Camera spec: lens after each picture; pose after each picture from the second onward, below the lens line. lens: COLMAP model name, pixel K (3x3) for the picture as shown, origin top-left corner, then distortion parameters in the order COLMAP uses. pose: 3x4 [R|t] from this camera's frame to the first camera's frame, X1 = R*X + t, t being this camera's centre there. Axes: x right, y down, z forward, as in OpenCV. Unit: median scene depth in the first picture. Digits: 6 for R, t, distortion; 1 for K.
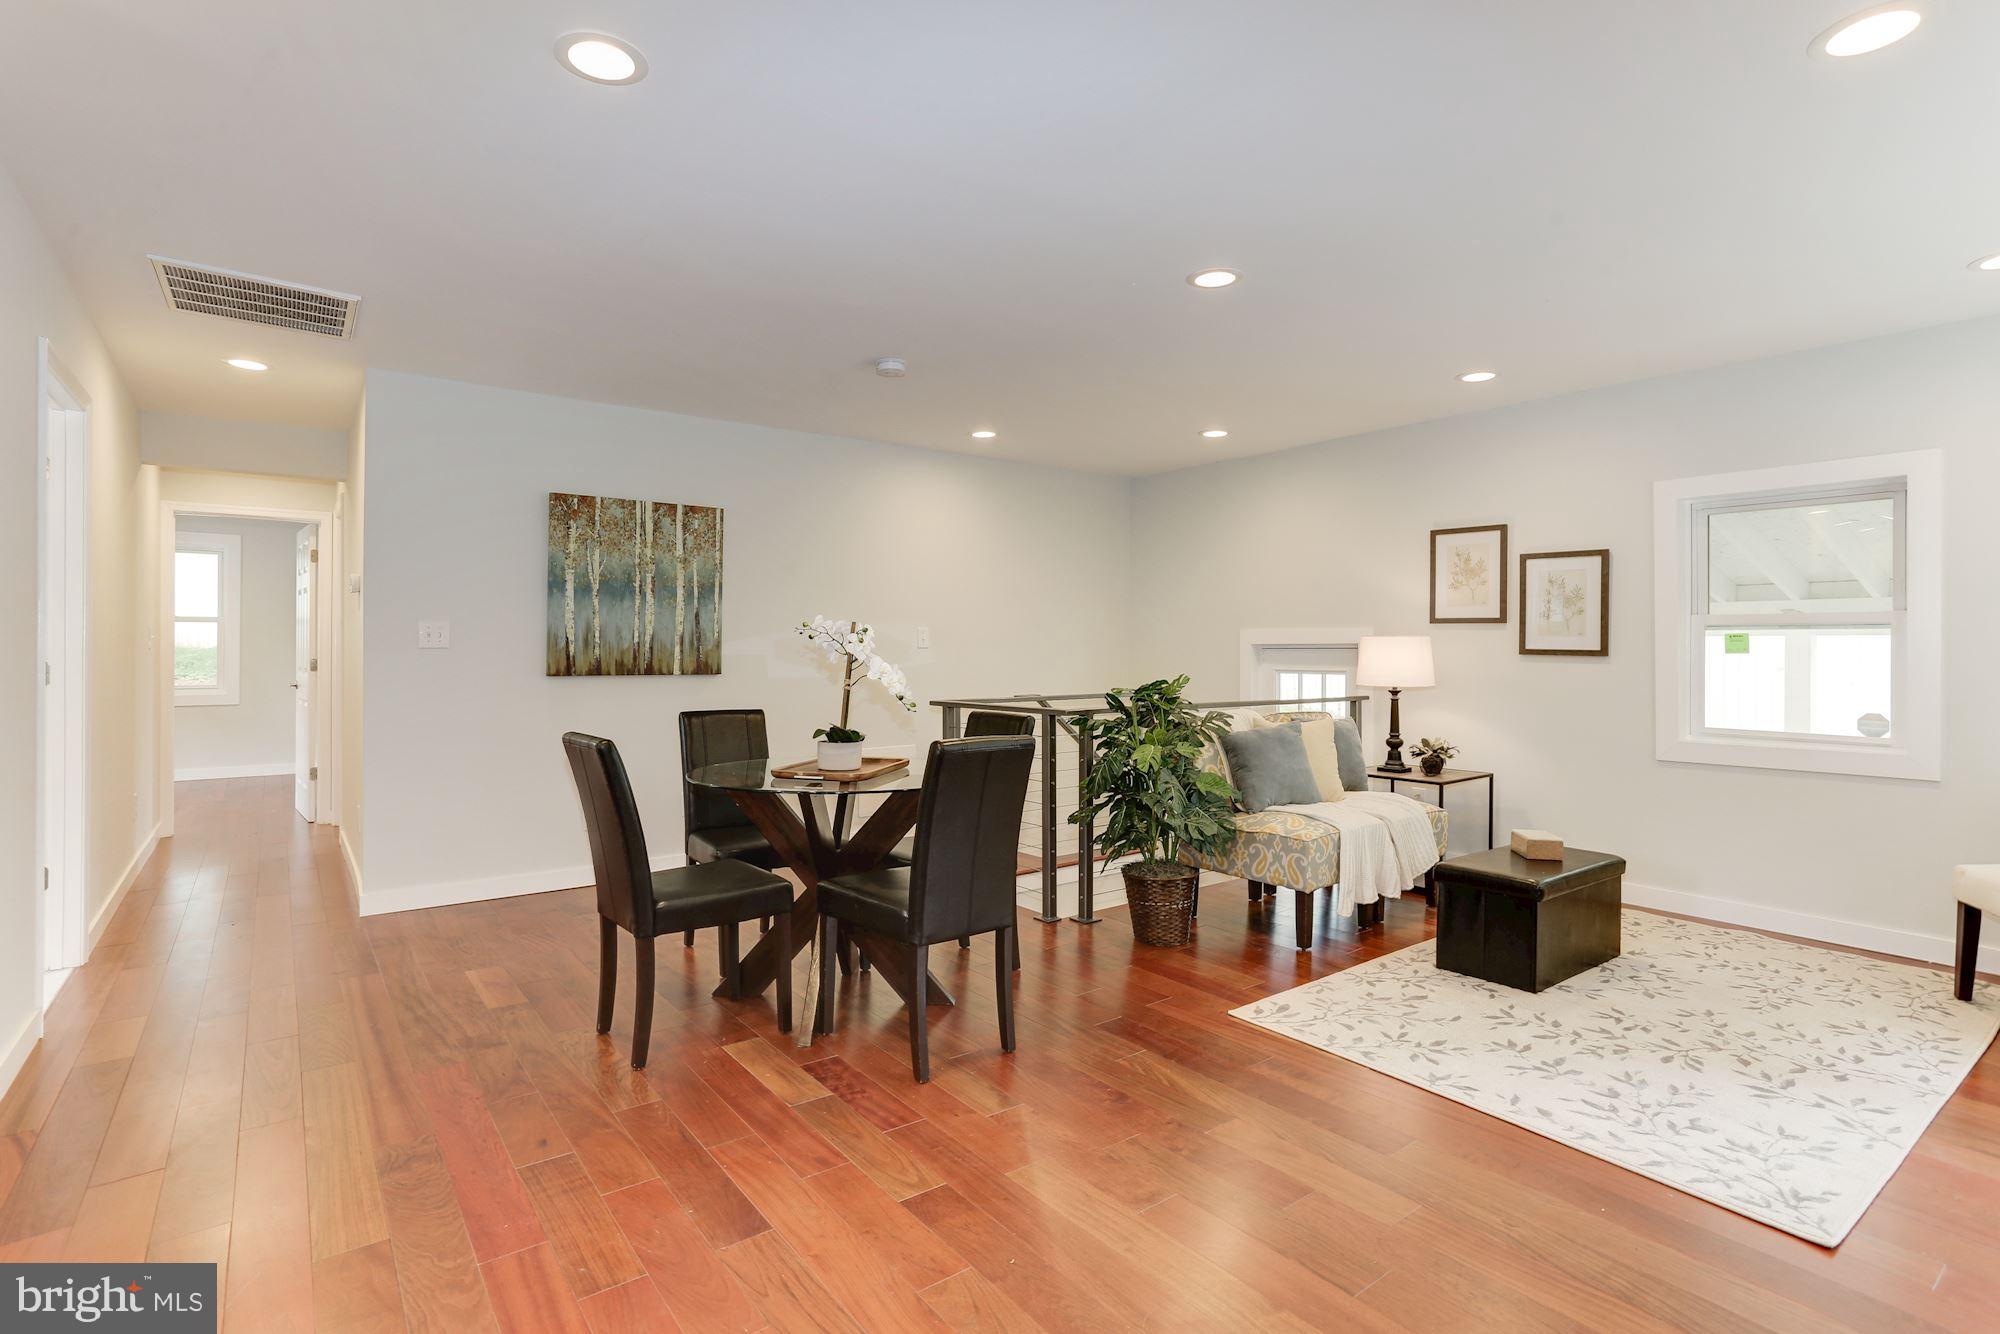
lens RADIAL K [[966.8, 0, 1005.3], [0, 966.8, 651.8], [0, 0, 1]] dist [-0.035715, 0.027902]
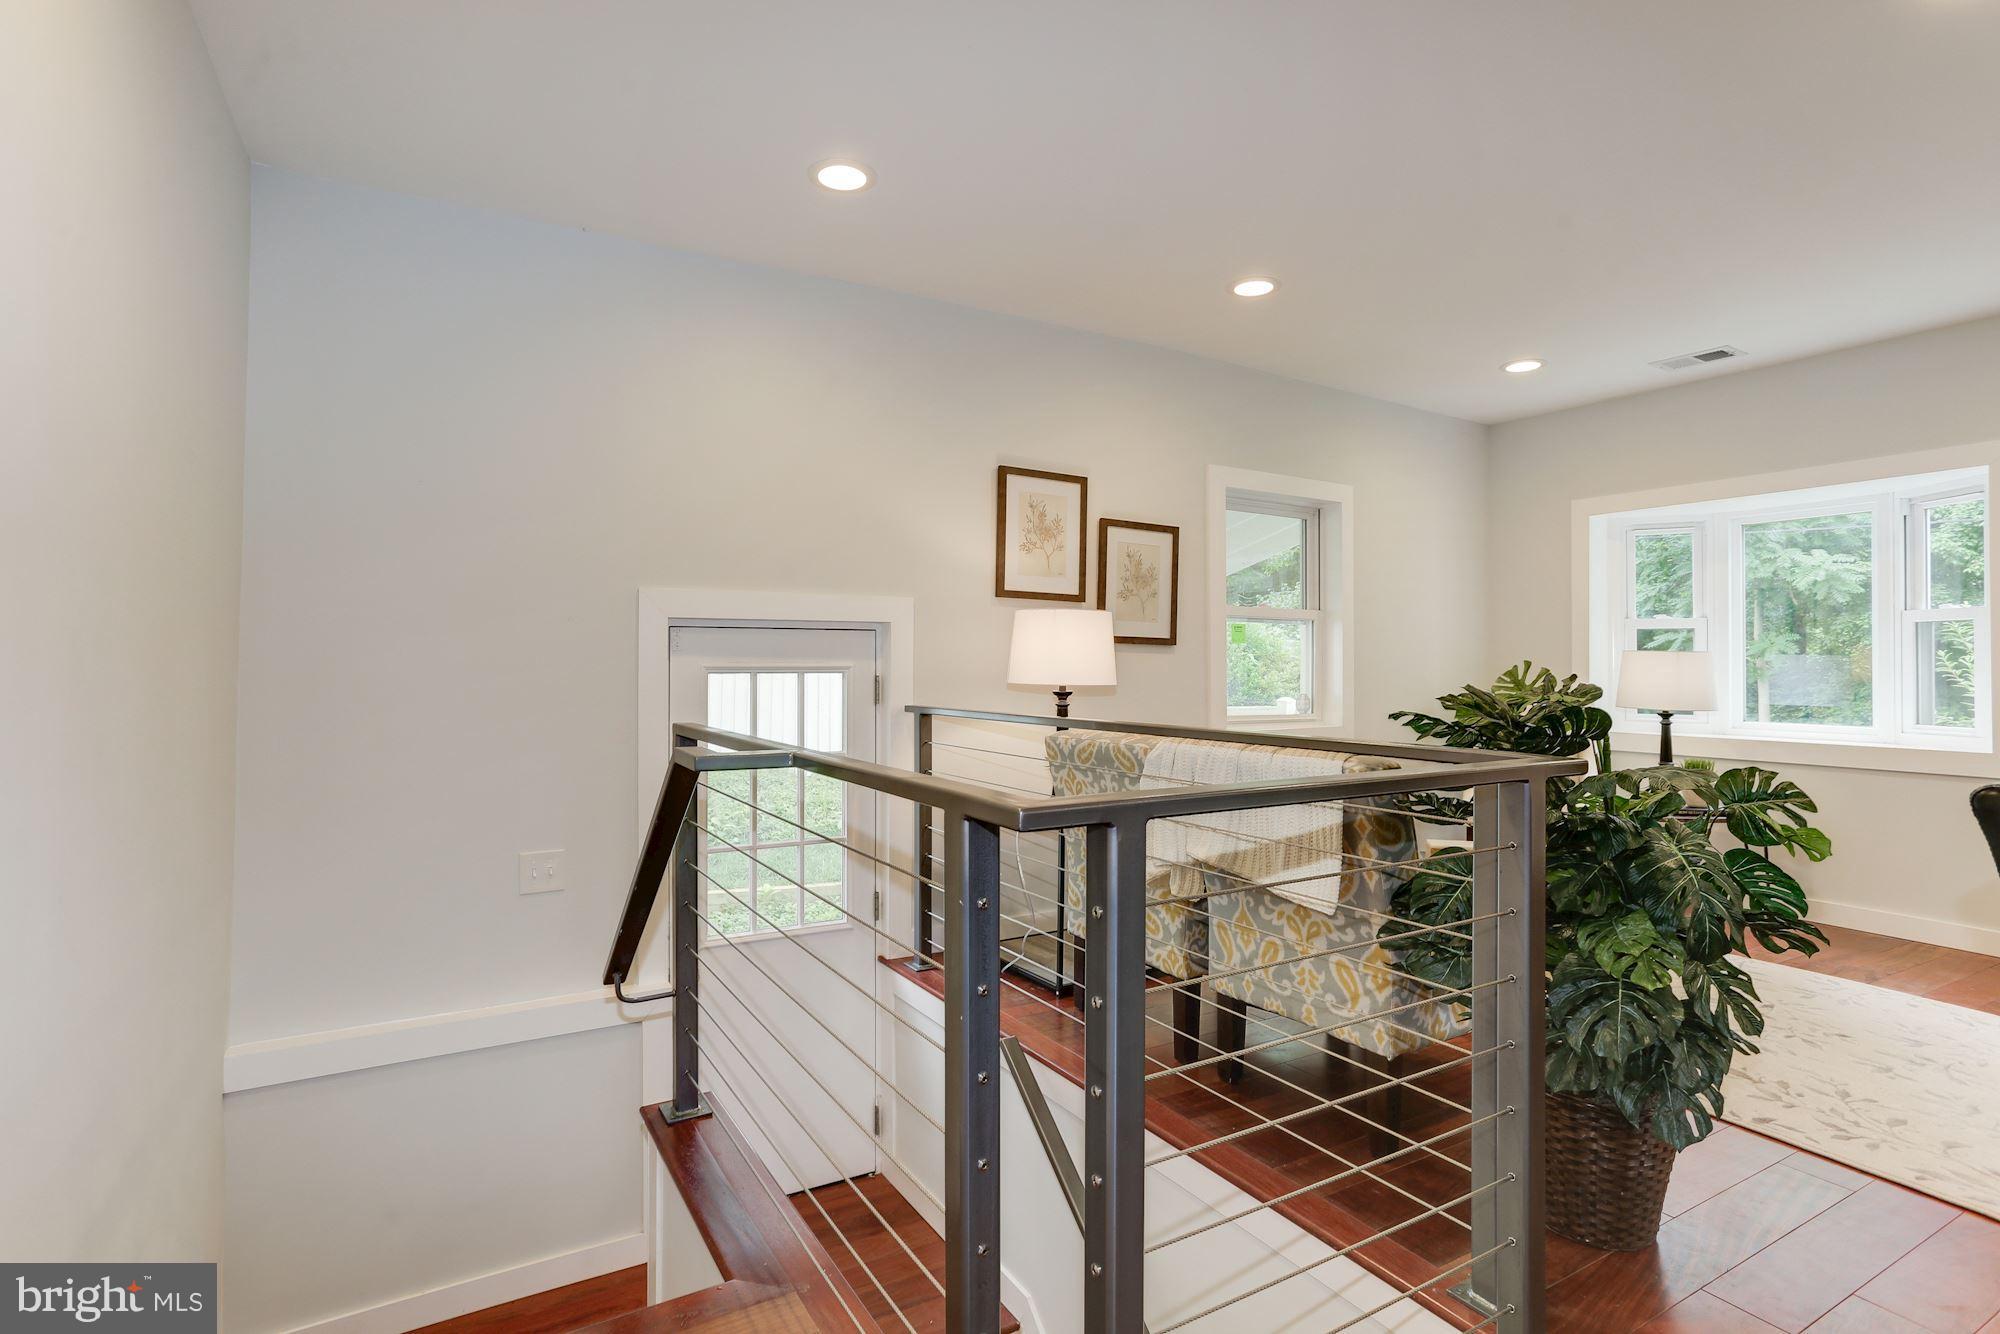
lens RADIAL K [[981.9, 0, 961.3], [0, 981.9, 656.7], [0, 0, 1]] dist [-0.039043, 0.030326]
pose [[0.124452, 0.004814, 0.992214, -0.368739], [-0.002214, 0.999987, -0.004574, 0.023673], [-0.992223, -0.001628, 0.124461, 1.266166]]
